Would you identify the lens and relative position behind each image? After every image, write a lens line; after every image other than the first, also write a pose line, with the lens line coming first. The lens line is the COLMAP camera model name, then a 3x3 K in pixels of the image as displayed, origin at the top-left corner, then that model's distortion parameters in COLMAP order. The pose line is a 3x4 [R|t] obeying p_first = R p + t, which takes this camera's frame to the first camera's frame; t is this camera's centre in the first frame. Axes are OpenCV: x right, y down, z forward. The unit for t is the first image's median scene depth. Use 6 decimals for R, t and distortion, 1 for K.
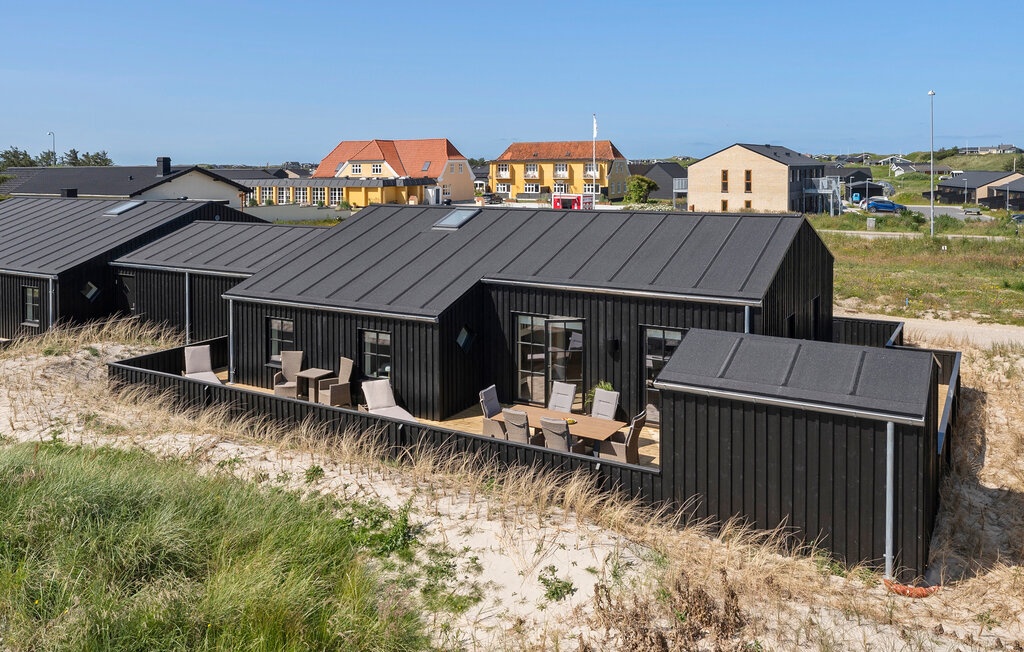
lens RADIAL K [[804.3, 0, 512.0], [0, 804.3, 326.0], [0, 0, 1]] dist [-0.001818, 0.000160]
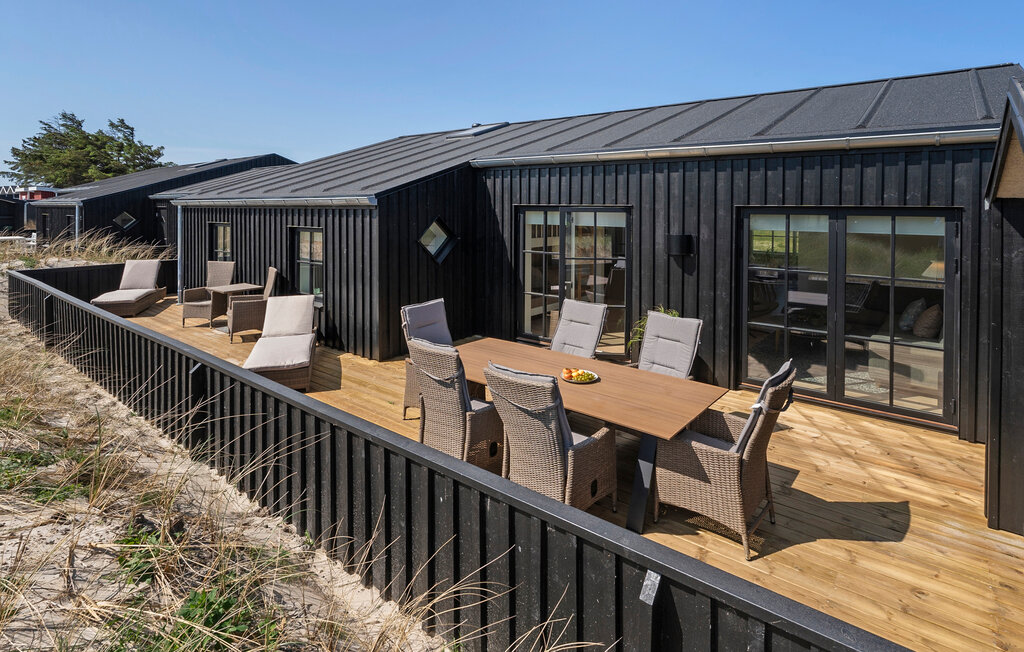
lens RADIAL K [[300.3, 0, 512.0], [0, 300.3, 326.0], [0, 0, 1]] dist [0.000415, 0.000137]
pose [[0.946411, 0.013481, -0.322684, 0.083088], [-0.014363, 0.999897, -0.000352, 0.086034], [0.322646, 0.004968, 0.946507, 0.782452]]
